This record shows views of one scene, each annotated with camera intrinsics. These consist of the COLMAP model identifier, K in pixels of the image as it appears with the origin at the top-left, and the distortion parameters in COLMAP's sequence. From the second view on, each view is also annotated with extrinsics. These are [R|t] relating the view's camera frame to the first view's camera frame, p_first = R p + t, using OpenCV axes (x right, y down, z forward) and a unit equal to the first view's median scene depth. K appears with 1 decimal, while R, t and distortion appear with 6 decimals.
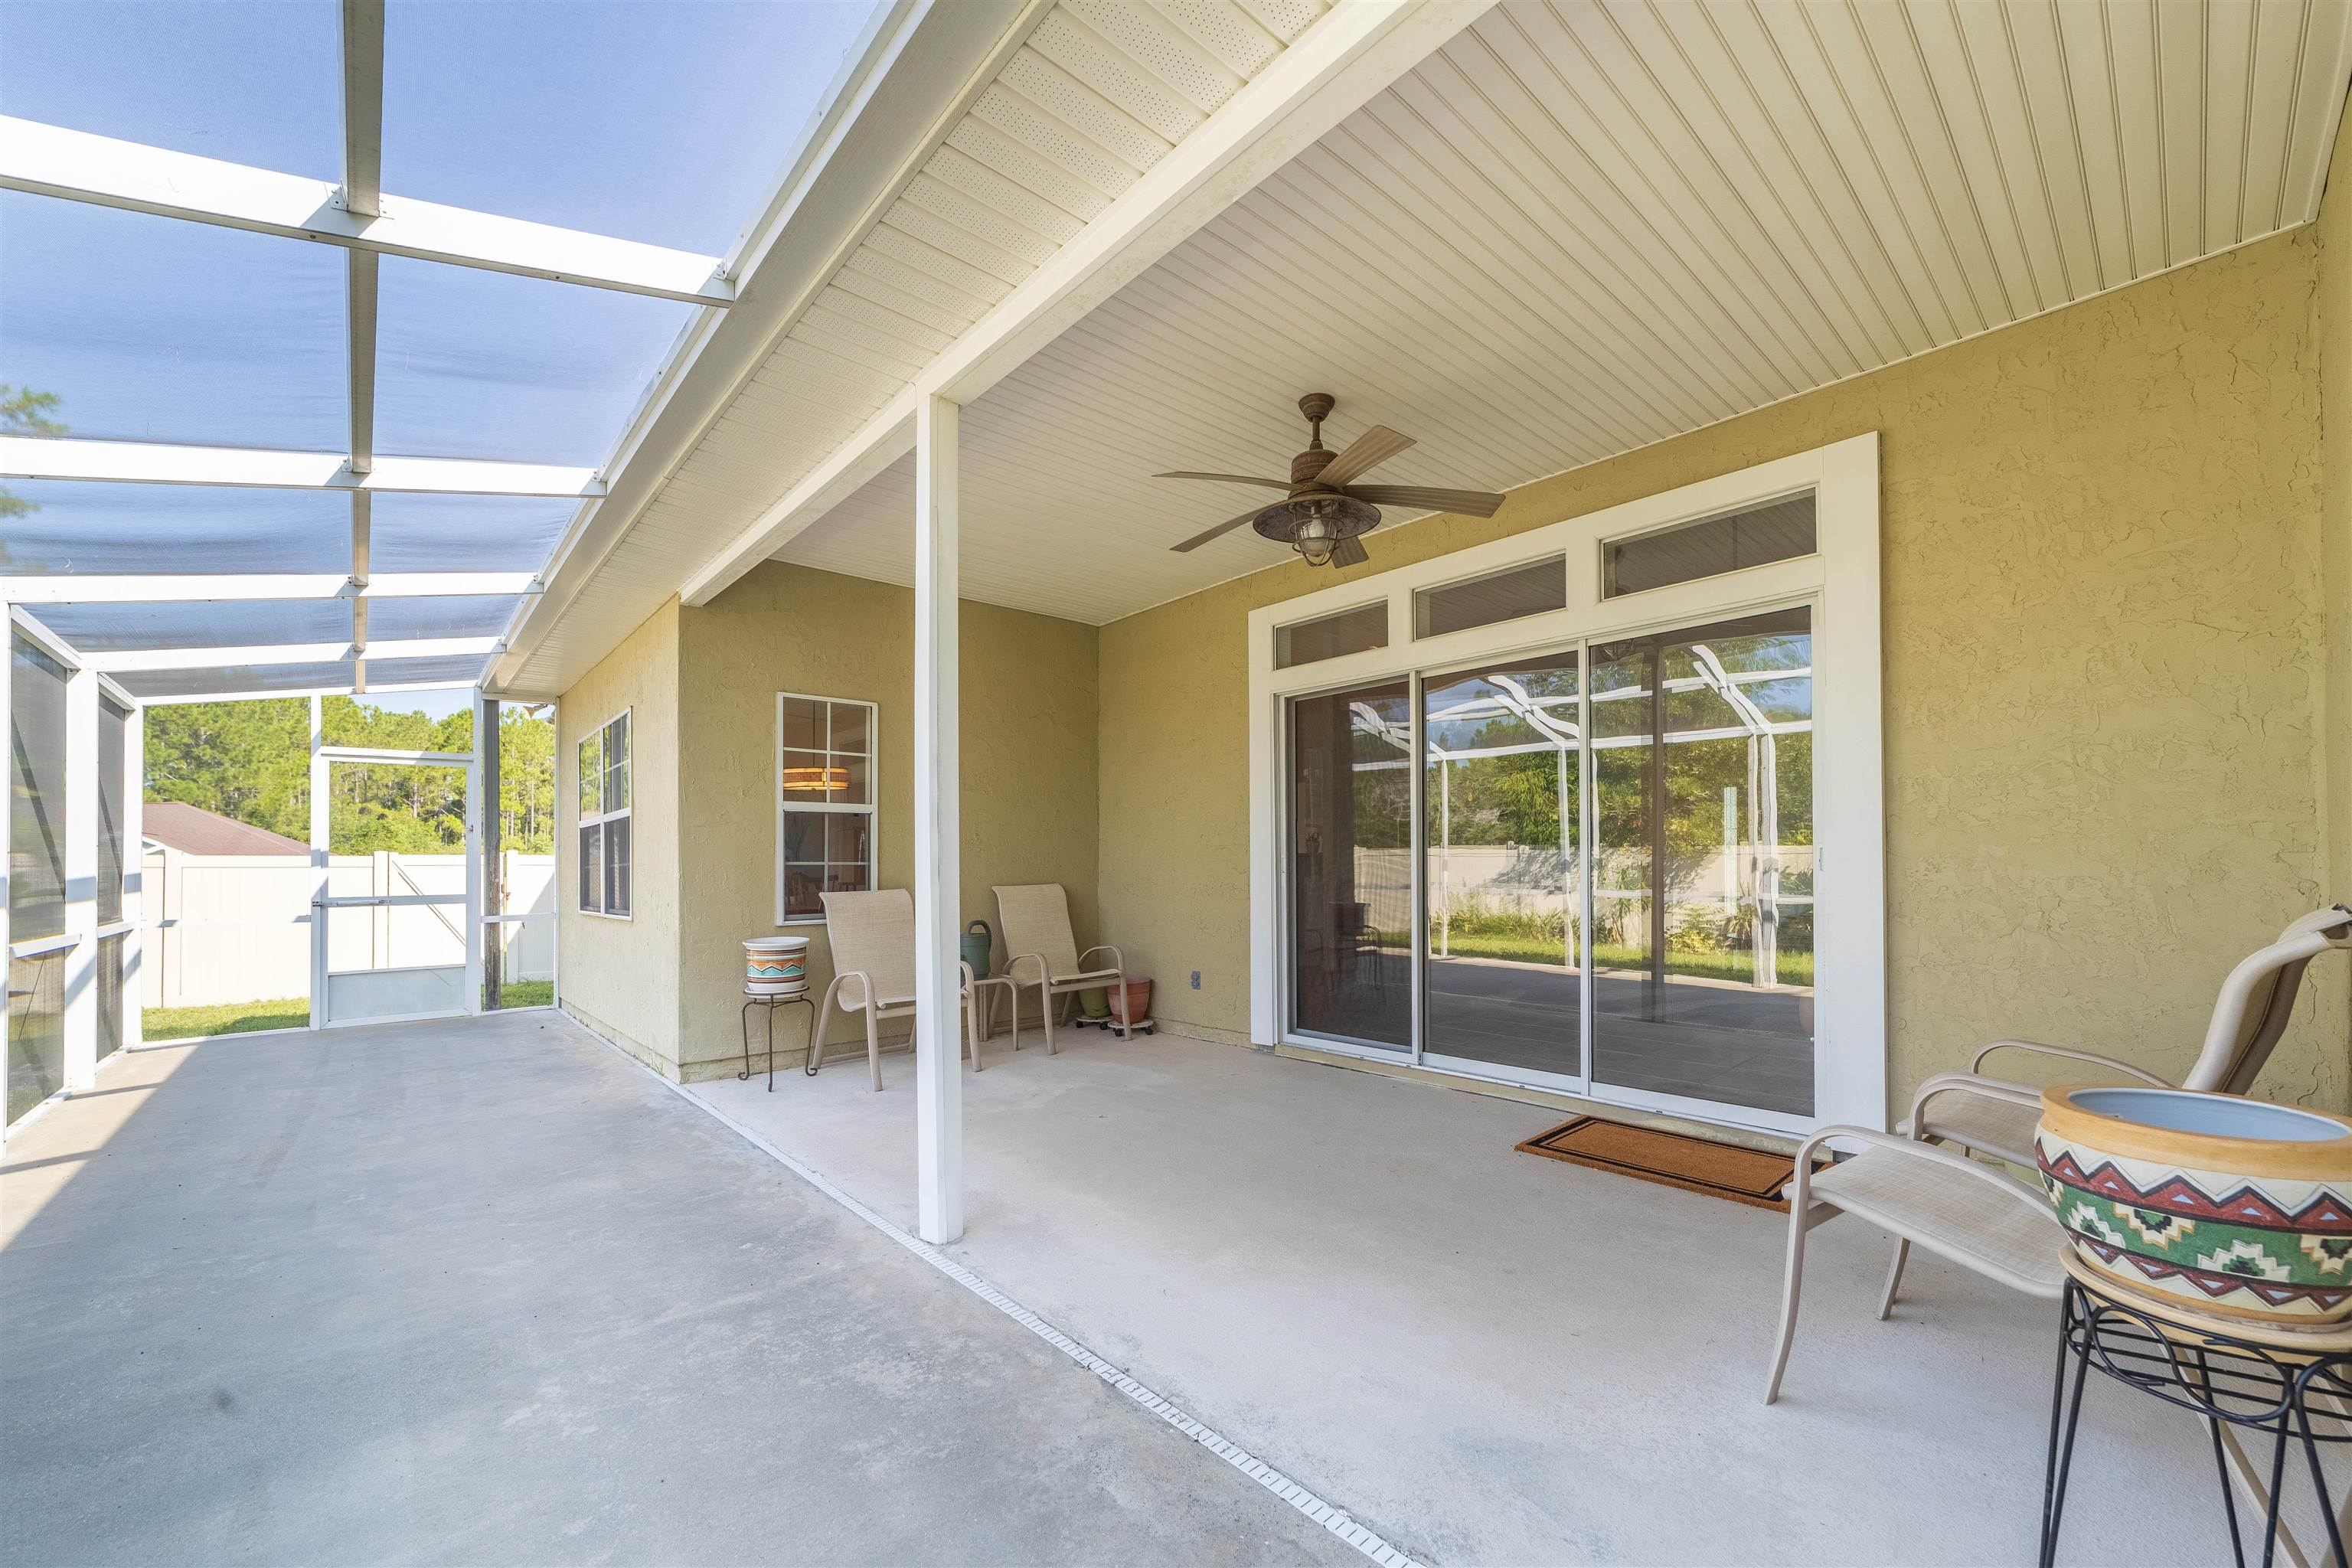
lens RADIAL K [[901.2, 0, 1167.7], [0, 901.2, 857.8], [0, 0, 1]] dist [-0.002638, 0.000262]
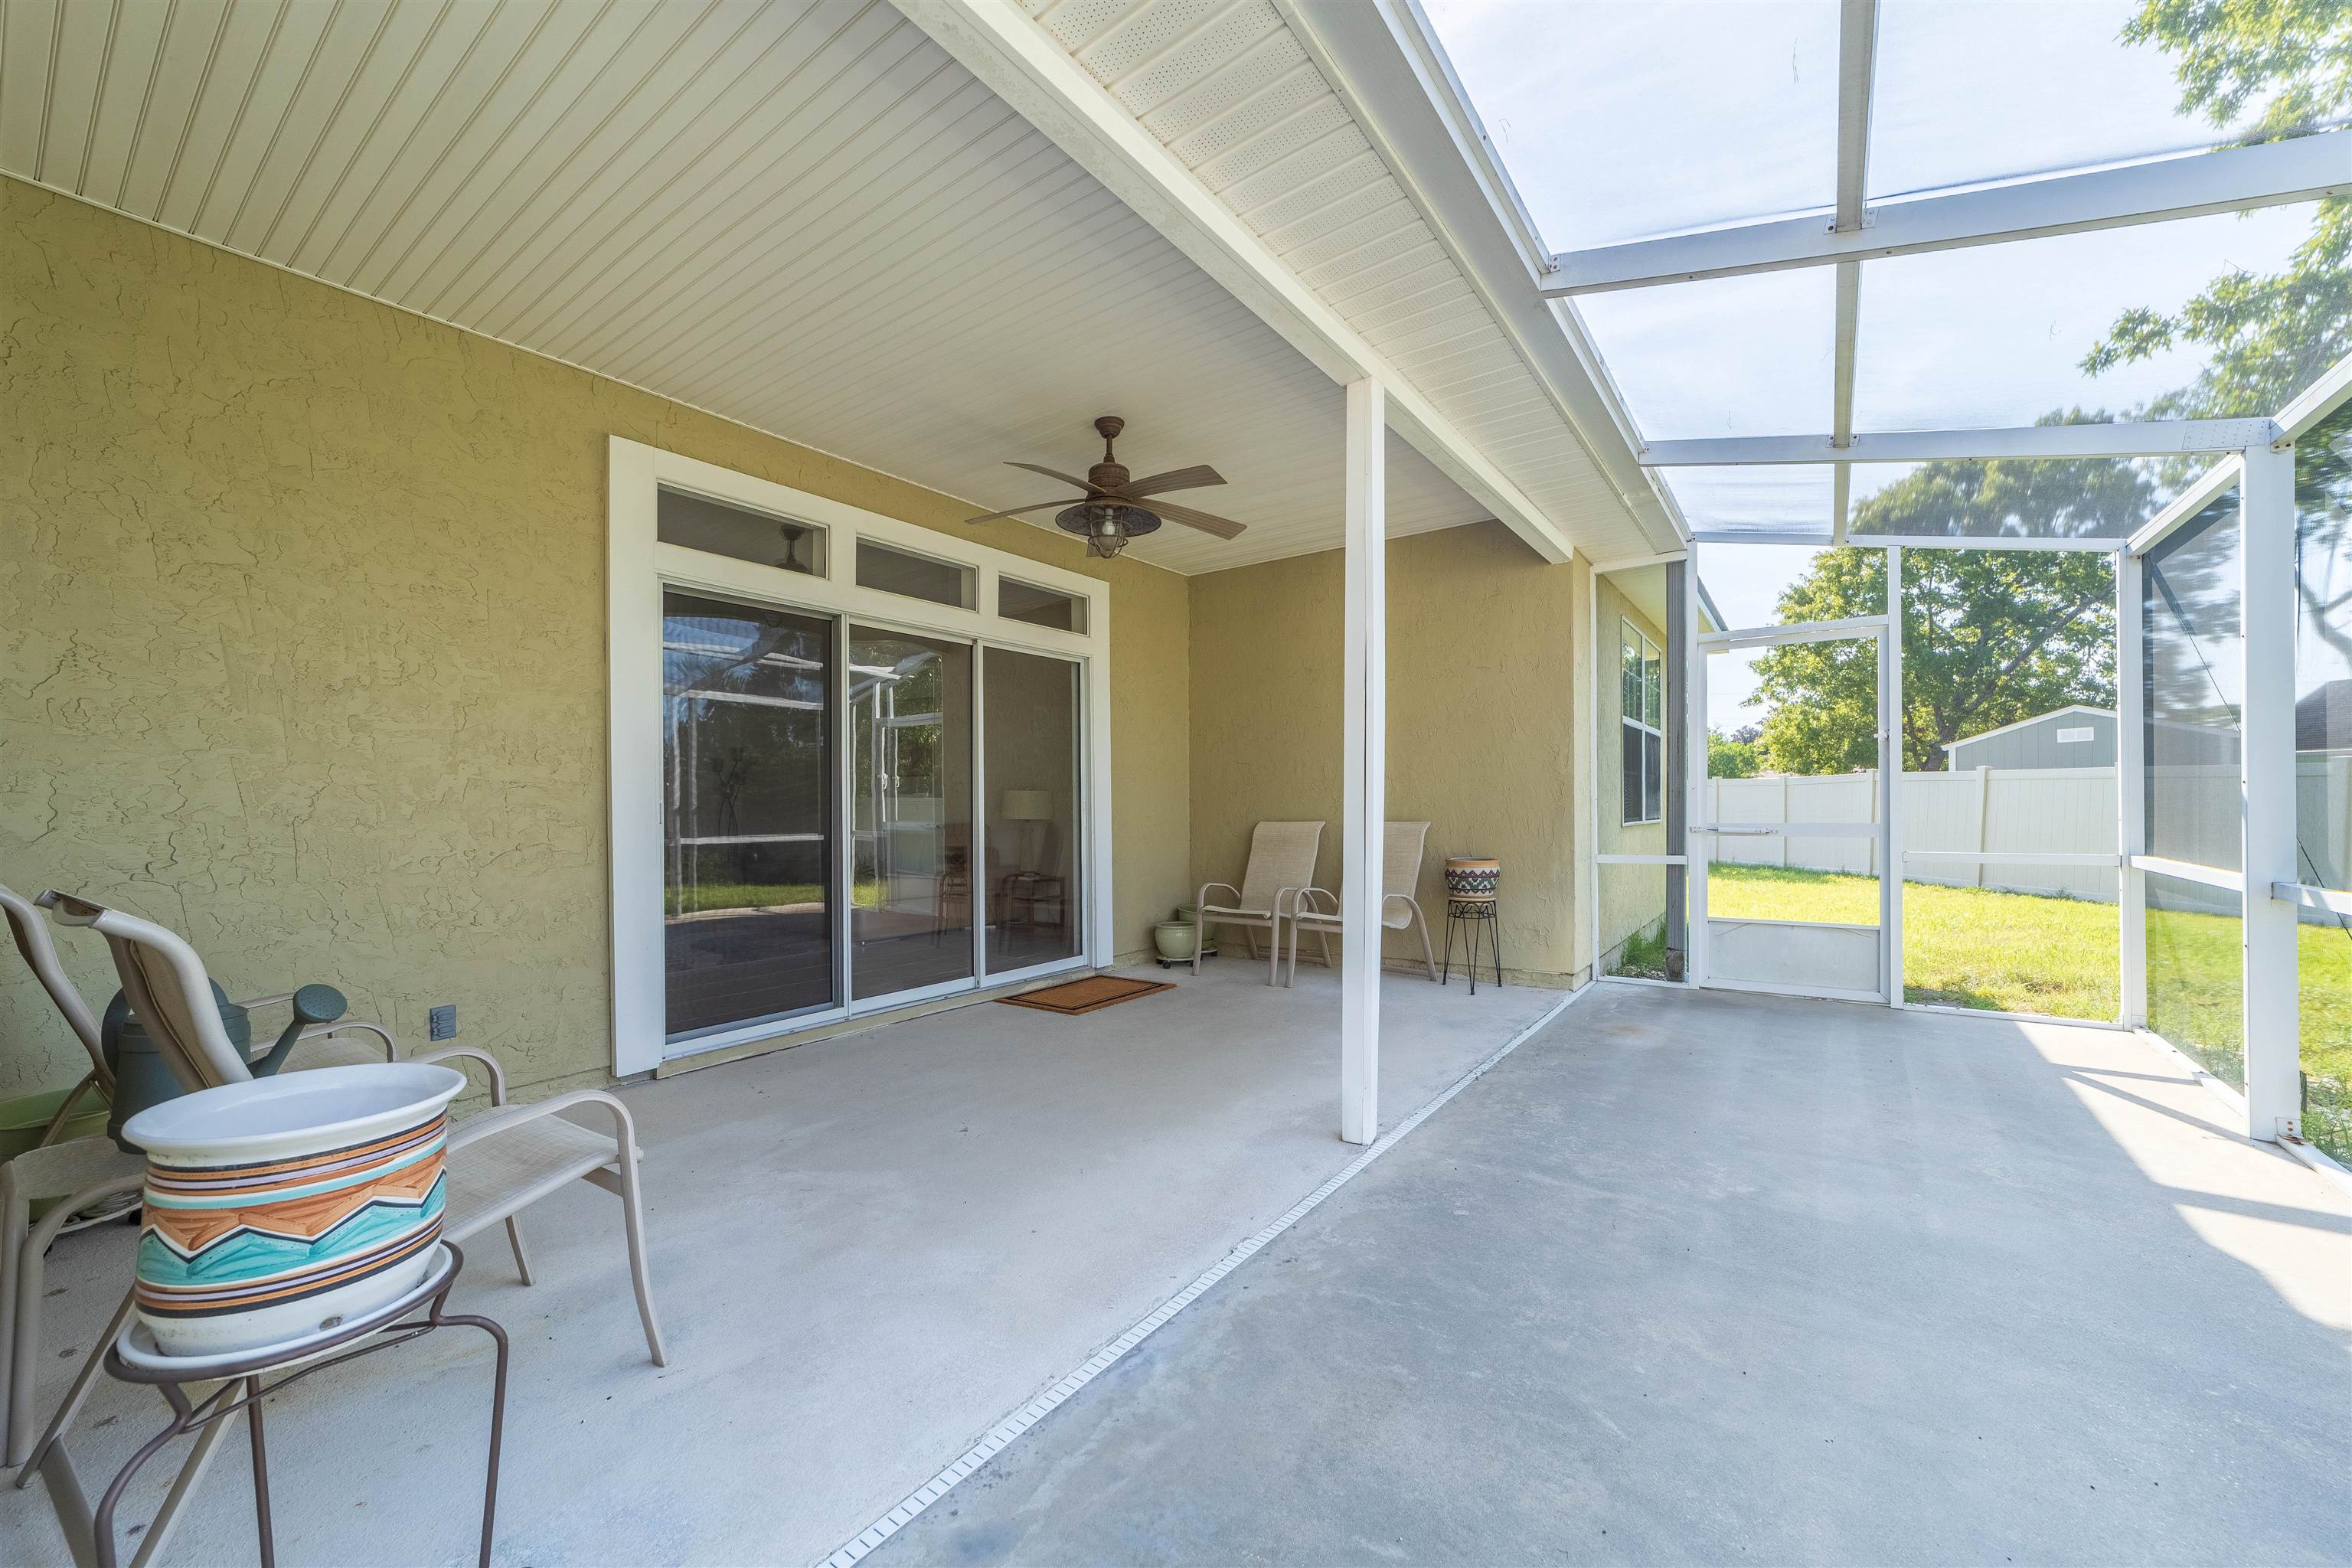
lens RADIAL K [[901.2, 0, 1176.4], [0, 901.2, 798.8], [0, 0, 1]] dist [-0.002638, 0.000262]
pose [[-0.209137, 0.024292, 0.977585, -1.194261], [0.003881, 0.999704, -0.024012, 0.029375], [-0.977879, -0.001227, -0.209169, 1.342975]]
